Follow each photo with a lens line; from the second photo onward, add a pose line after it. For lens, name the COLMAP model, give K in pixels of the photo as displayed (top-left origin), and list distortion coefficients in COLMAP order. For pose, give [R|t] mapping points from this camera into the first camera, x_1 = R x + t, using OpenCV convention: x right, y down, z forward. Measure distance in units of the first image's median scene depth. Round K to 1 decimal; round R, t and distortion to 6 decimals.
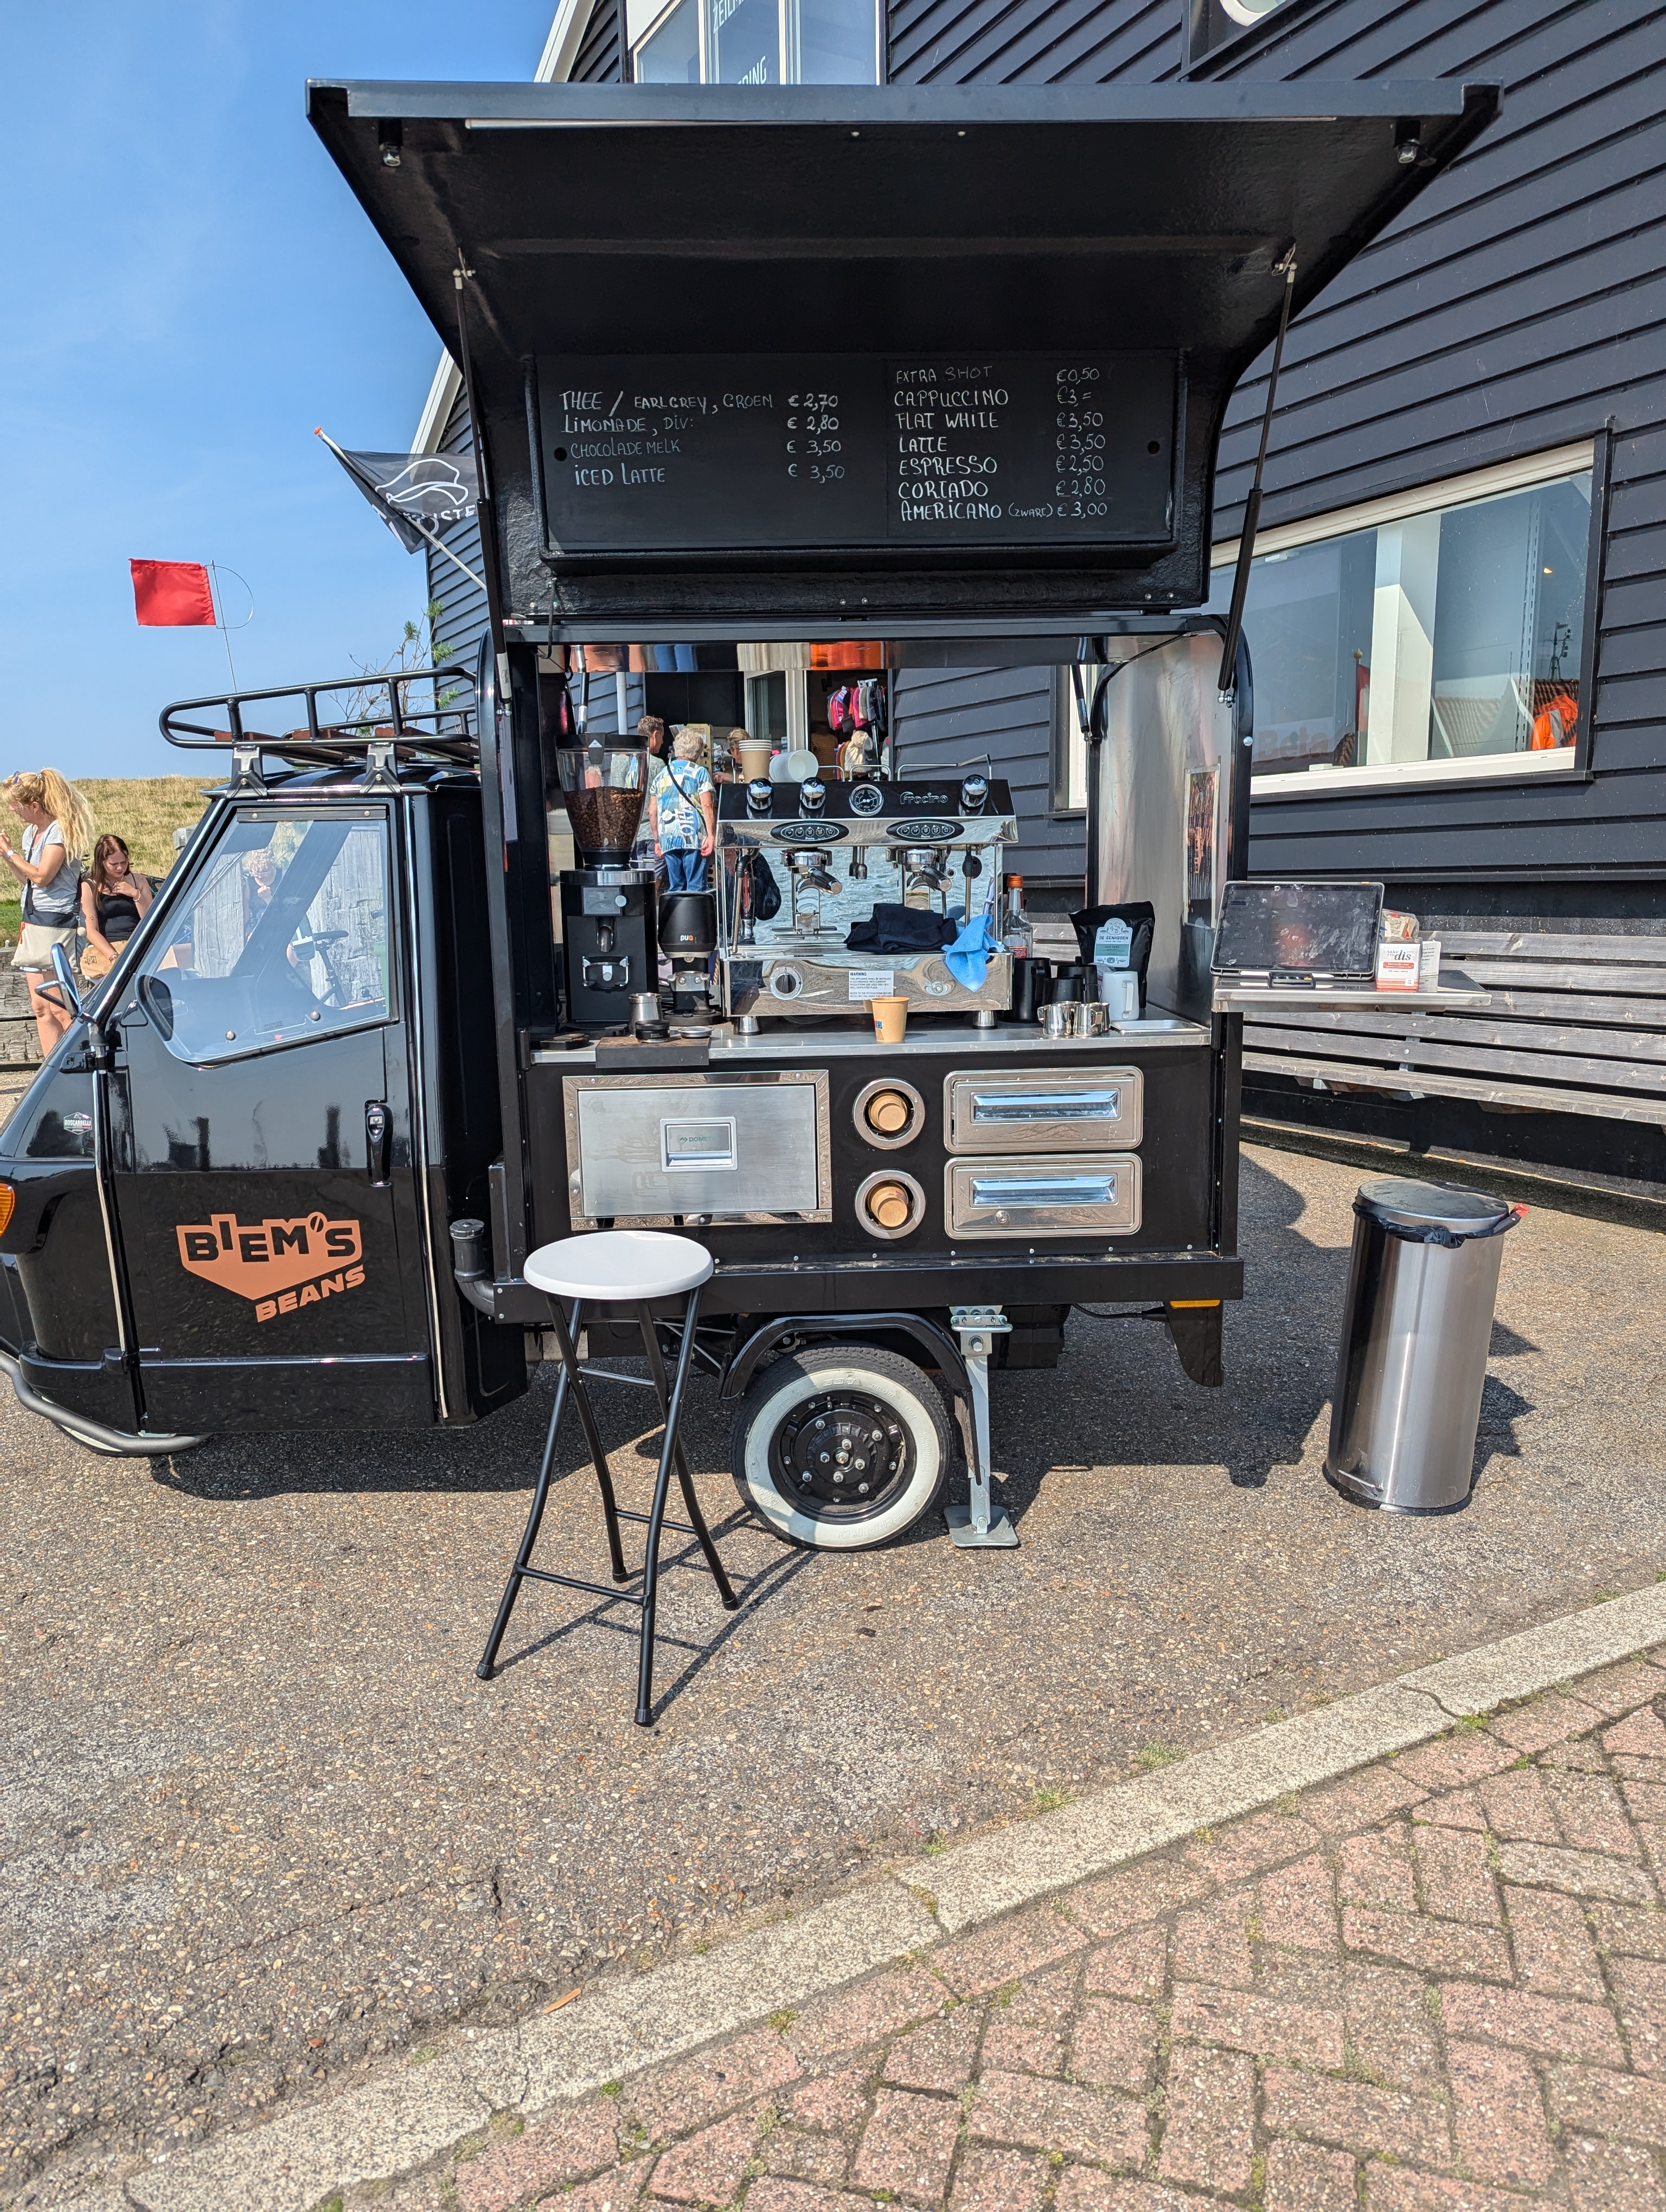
lens RADIAL K [[1737.3, 0, 780.2], [0, 1737.3, 1103.2], [0, 0, 1]] dist [0.123617, -0.116231]
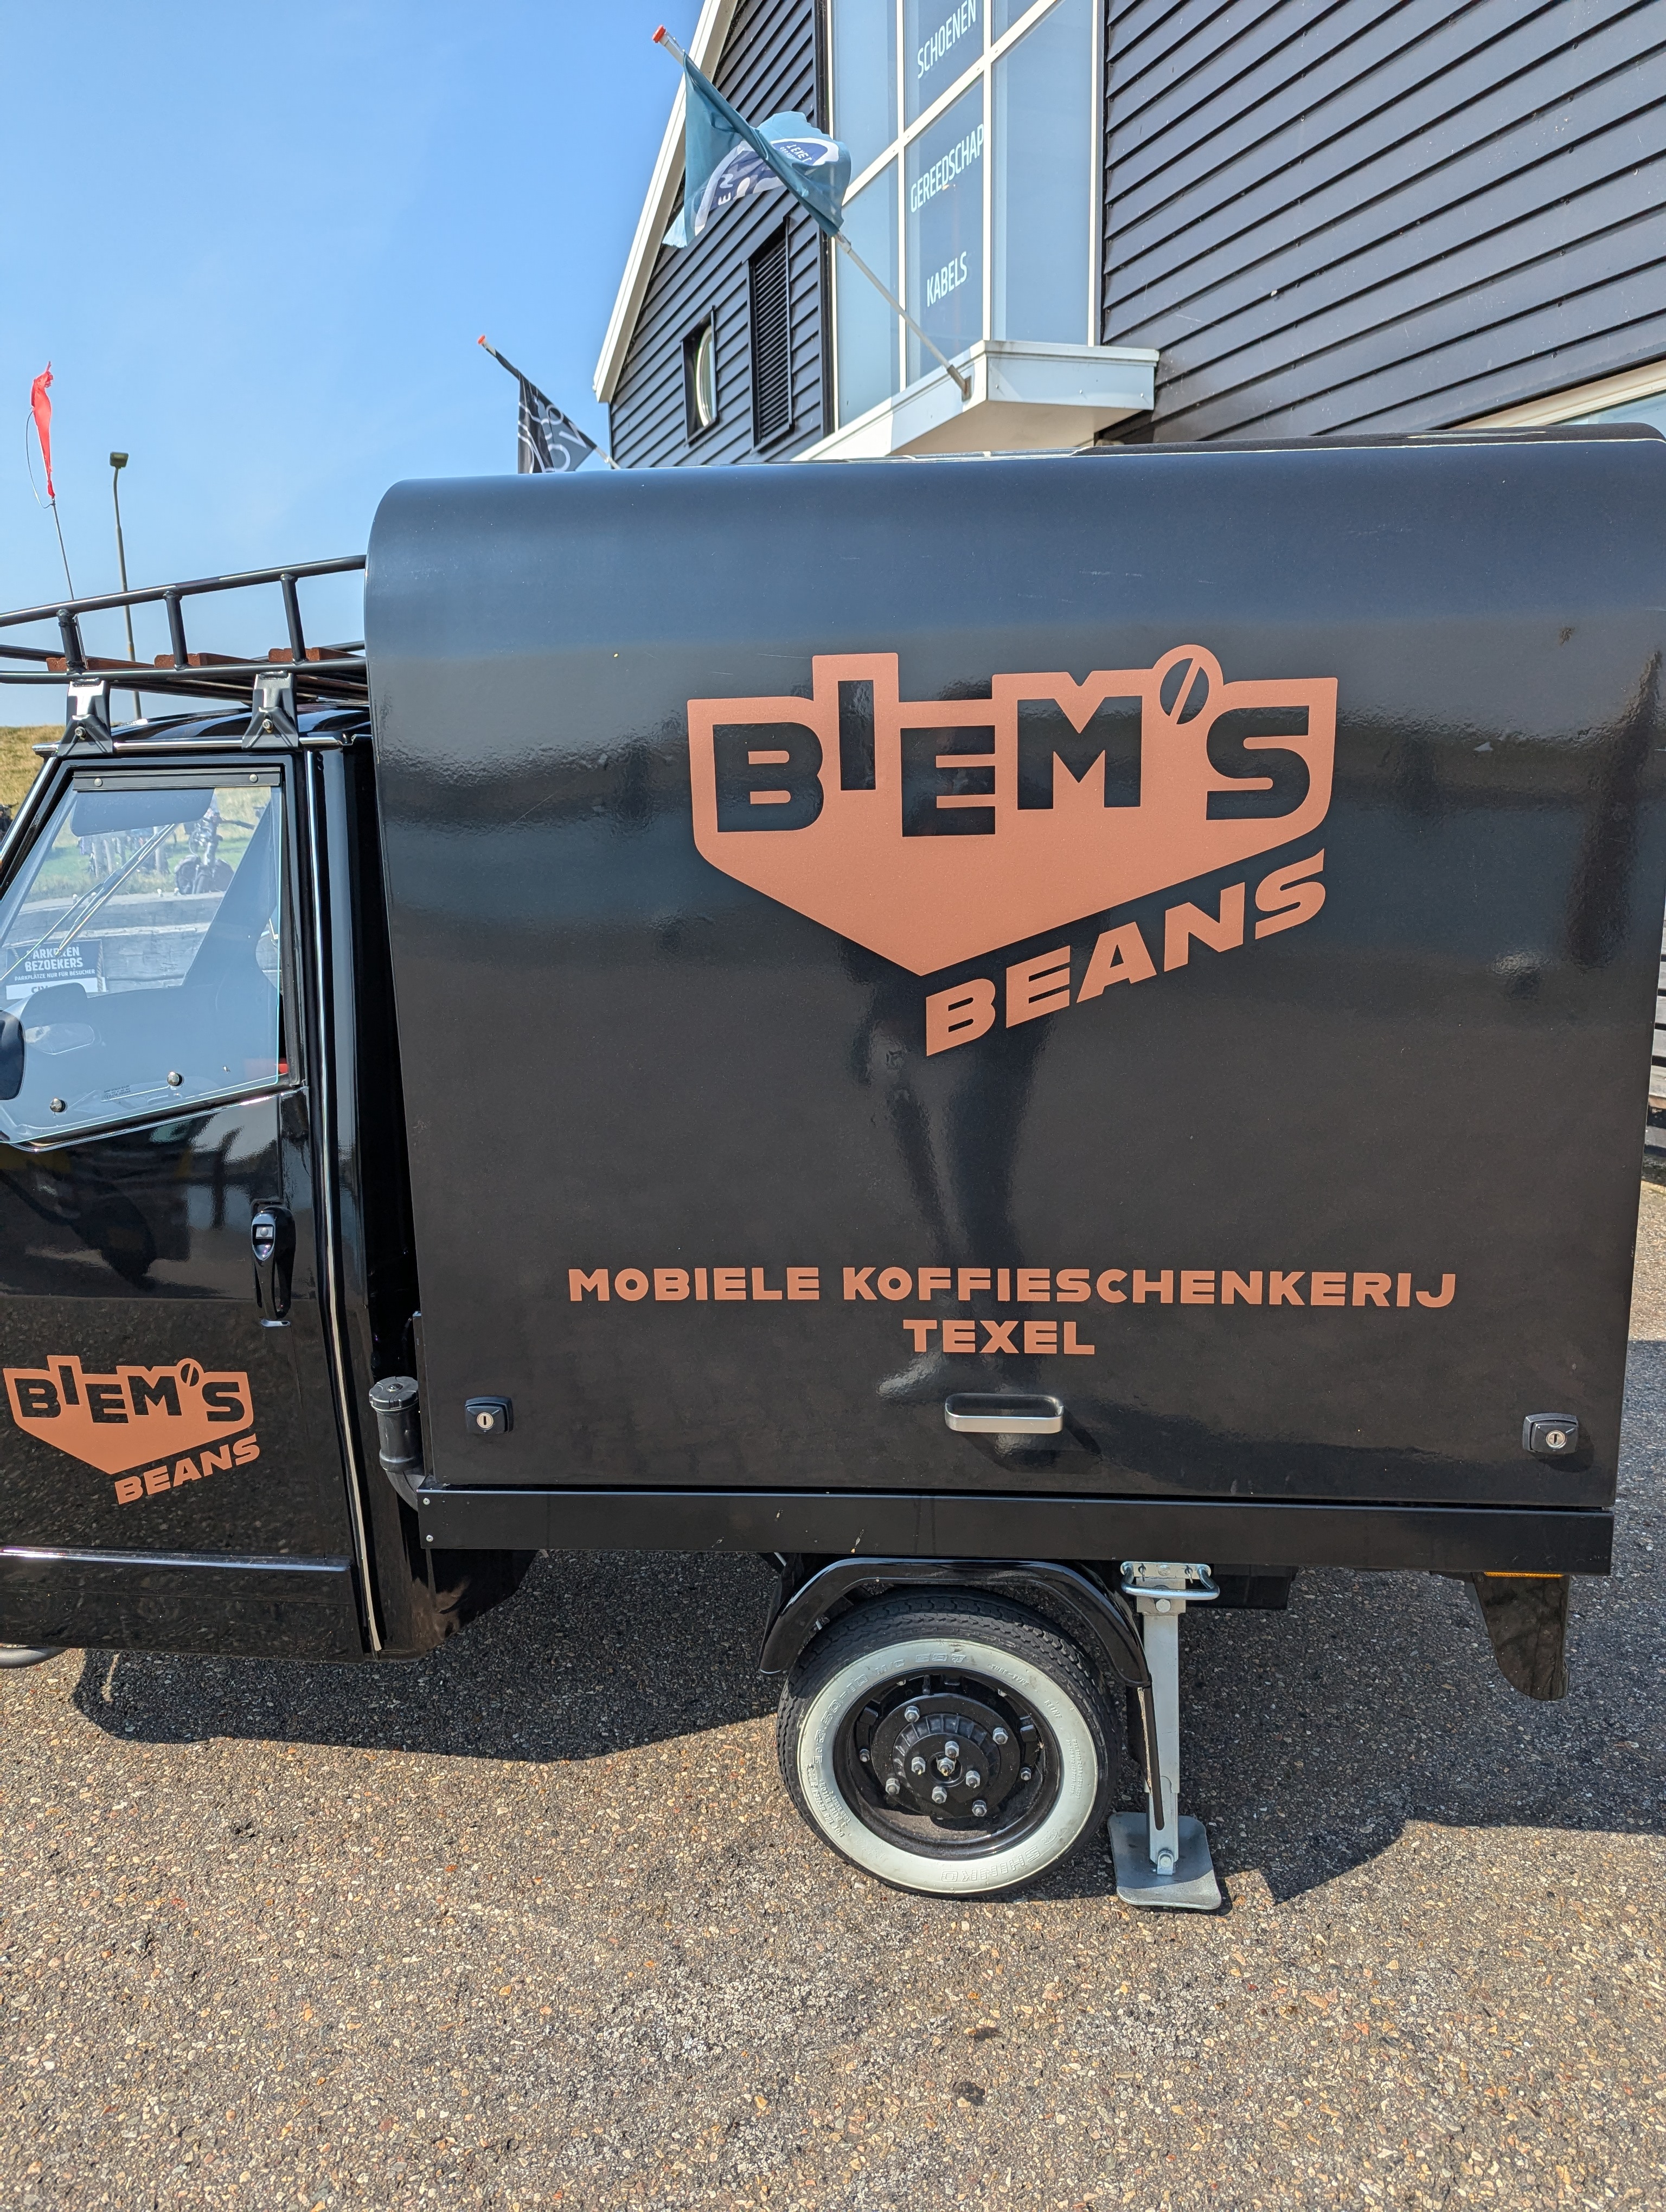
lens RADIAL K [[1737.3, 0, 780.2], [0, 1737.3, 1103.2], [0, 0, 1]] dist [0.123617, -0.116231]
pose [[0.993052, 0.018412, -0.116230, 0.045420], [-0.014367, 0.999265, 0.035544, -0.066063], [0.116799, -0.033627, 0.992586, 0.340848]]
